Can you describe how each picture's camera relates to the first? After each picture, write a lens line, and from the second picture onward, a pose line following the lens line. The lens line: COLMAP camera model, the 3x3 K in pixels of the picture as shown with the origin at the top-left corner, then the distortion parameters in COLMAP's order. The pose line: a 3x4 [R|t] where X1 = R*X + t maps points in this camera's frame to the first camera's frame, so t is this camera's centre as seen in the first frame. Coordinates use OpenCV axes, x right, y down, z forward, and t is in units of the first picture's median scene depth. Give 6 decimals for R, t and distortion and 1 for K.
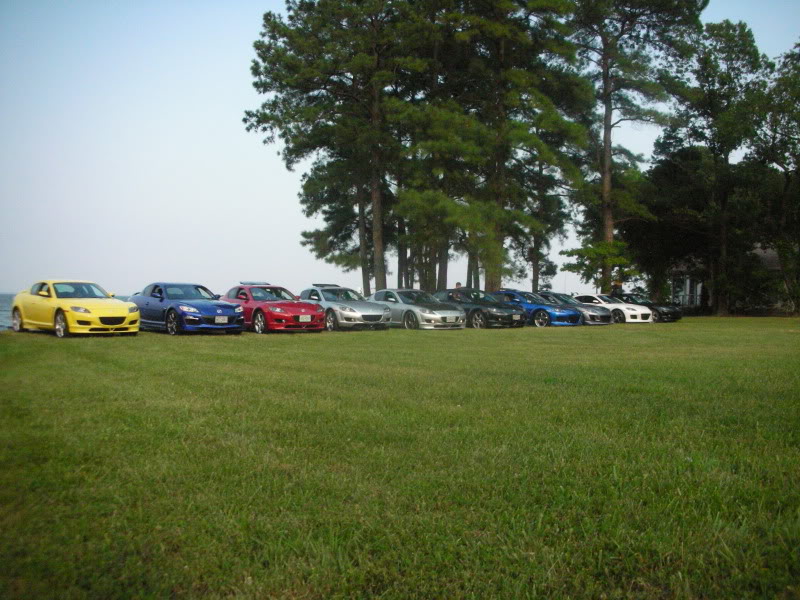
lens RADIAL K [[830.3, 0, 417.7], [0, 830.3, 300.5], [0, 0, 1]] dist [-0.221469, 0.187652]
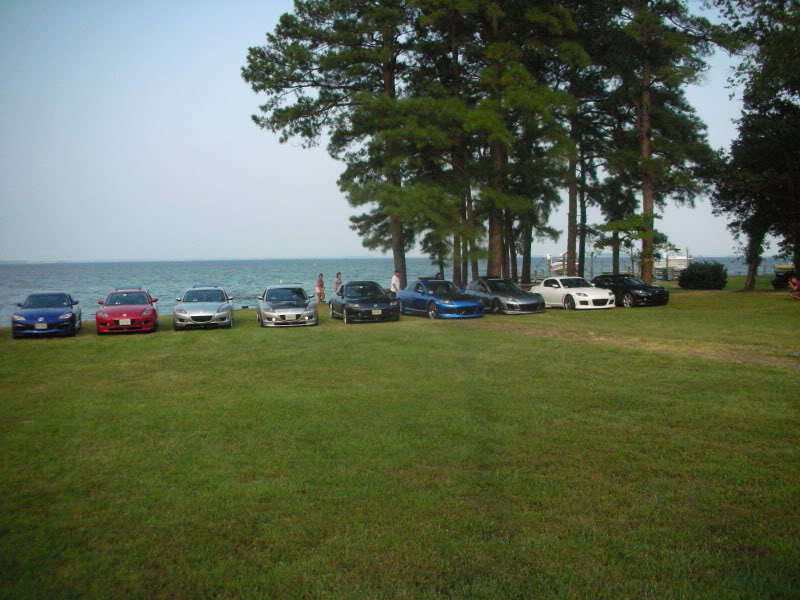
lens RADIAL K [[830.3, 0, 417.7], [0, 830.3, 300.5], [0, 0, 1]] dist [-0.221469, 0.187652]
pose [[0.934739, -0.010647, -0.355175, 0.766682], [0.028973, 0.998506, 0.046318, -0.057737], [0.354151, -0.053586, 0.933652, 0.108813]]
